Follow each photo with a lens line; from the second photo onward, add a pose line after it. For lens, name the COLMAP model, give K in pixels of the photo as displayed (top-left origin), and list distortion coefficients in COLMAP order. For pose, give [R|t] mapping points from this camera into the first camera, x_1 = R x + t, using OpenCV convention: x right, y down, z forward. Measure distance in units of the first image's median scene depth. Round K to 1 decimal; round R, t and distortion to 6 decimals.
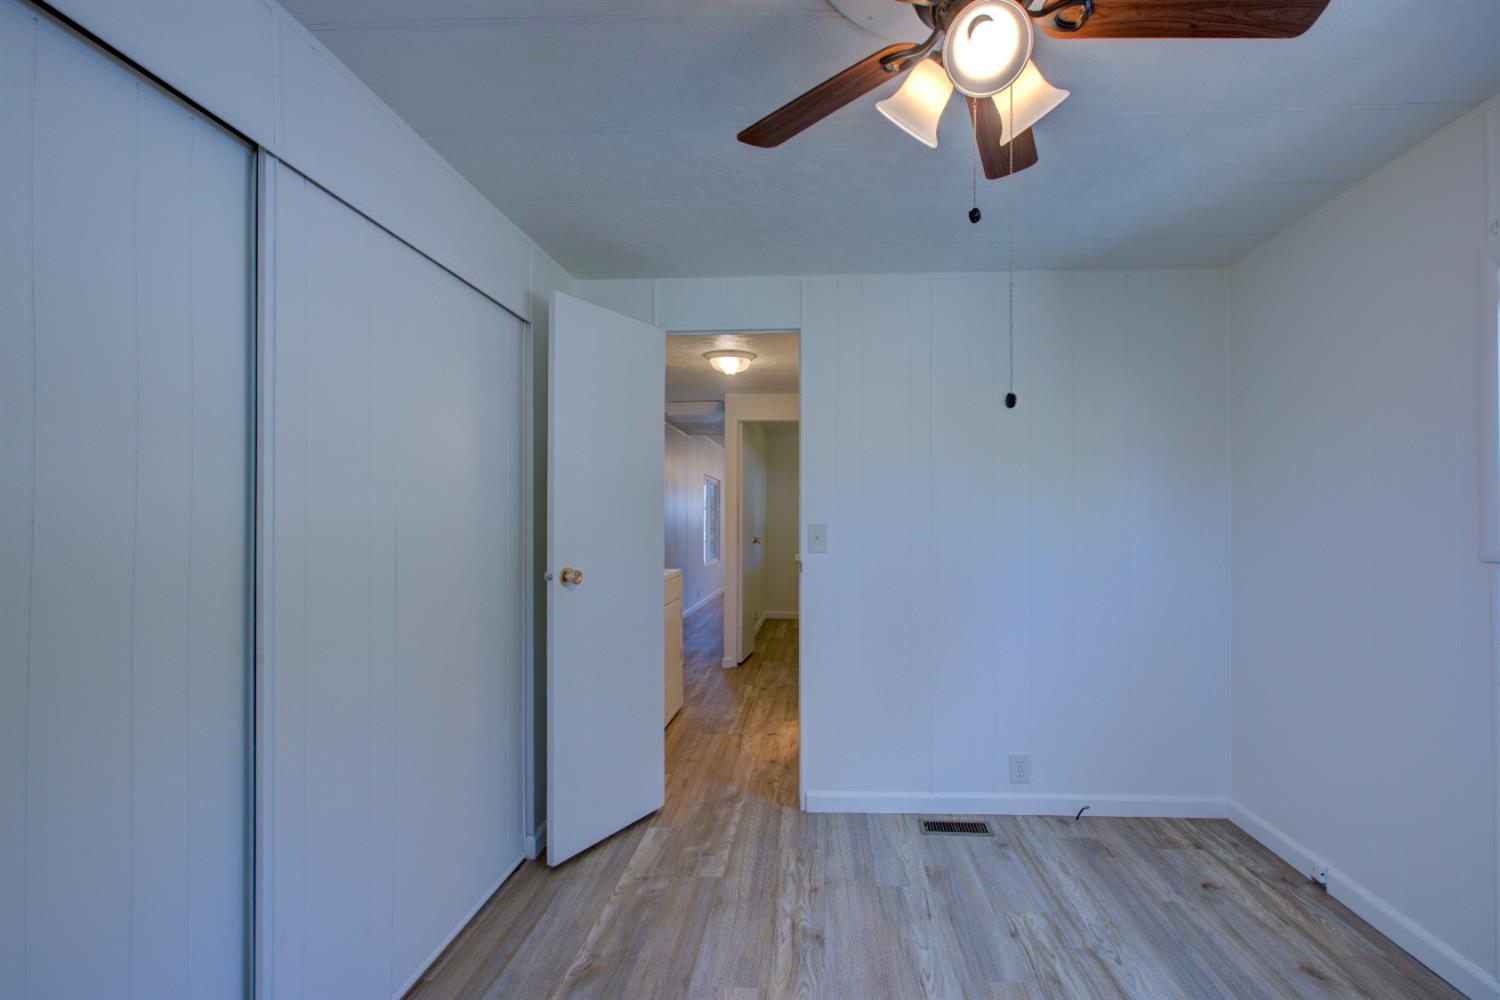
lens RADIAL K [[688.2, 0, 750.0], [0, 688.2, 500.0], [0, 0, 1]] dist [-0.002692, 0.001362]
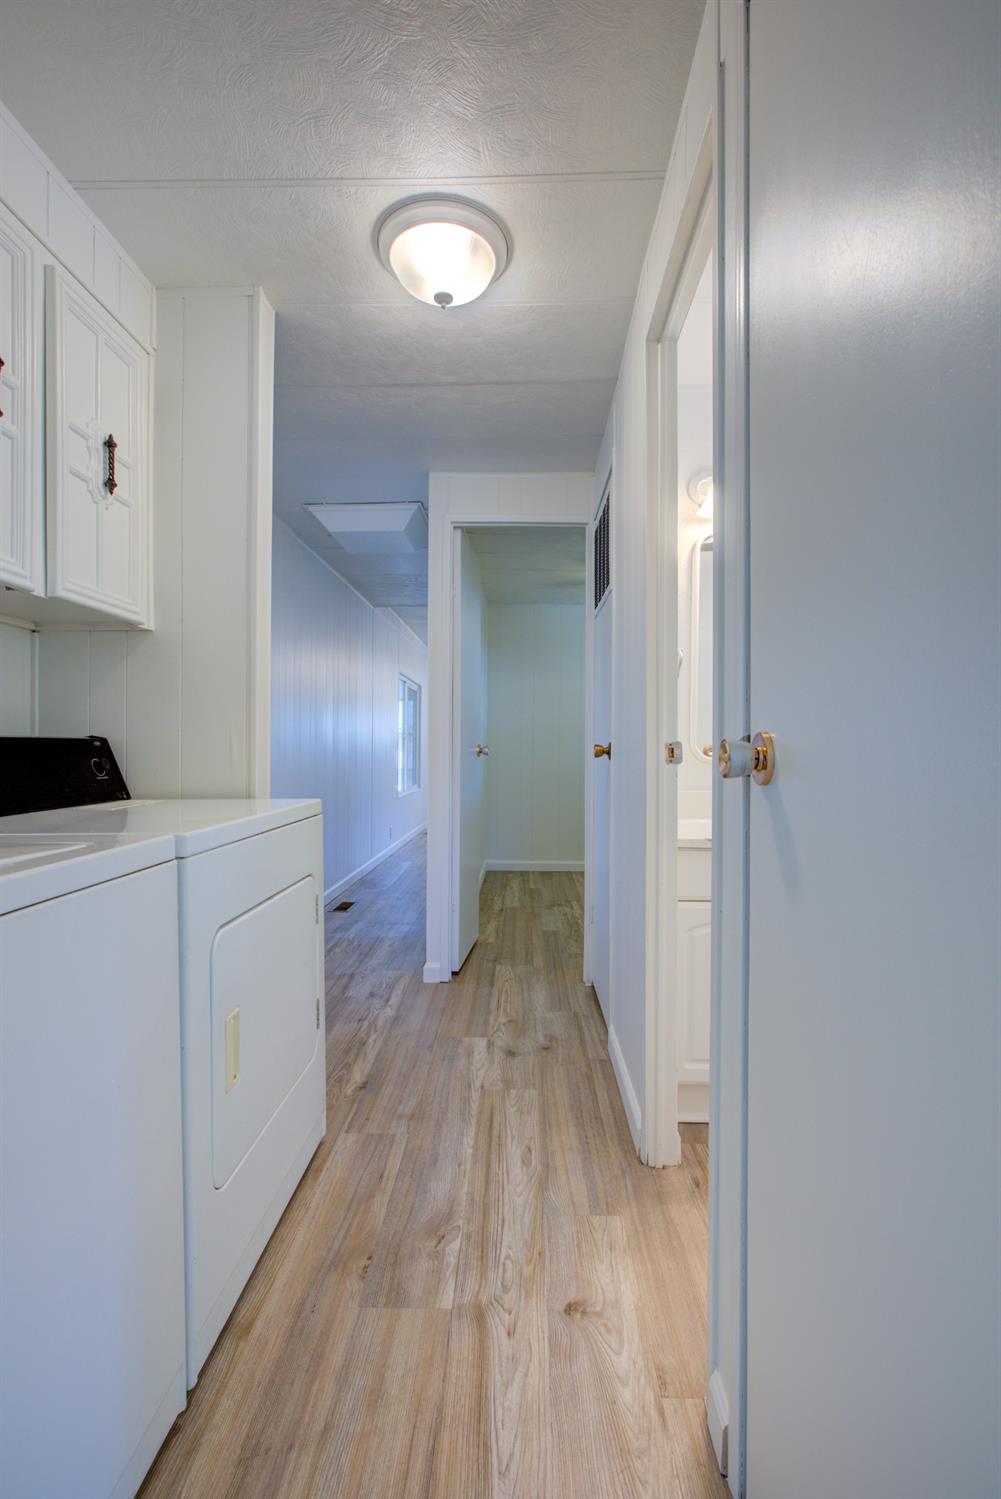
lens RADIAL K [[687.8, 0, 500.5], [0, 687.8, 749.5], [0, 0, 1]] dist [-0.002692, 0.001362]
pose [[0.997507, 0.002800, 0.070510, -0.018148], [-0.004694, 0.999632, 0.026714, 0.046463], [-0.070410, -0.026978, 0.997153, 0.463105]]
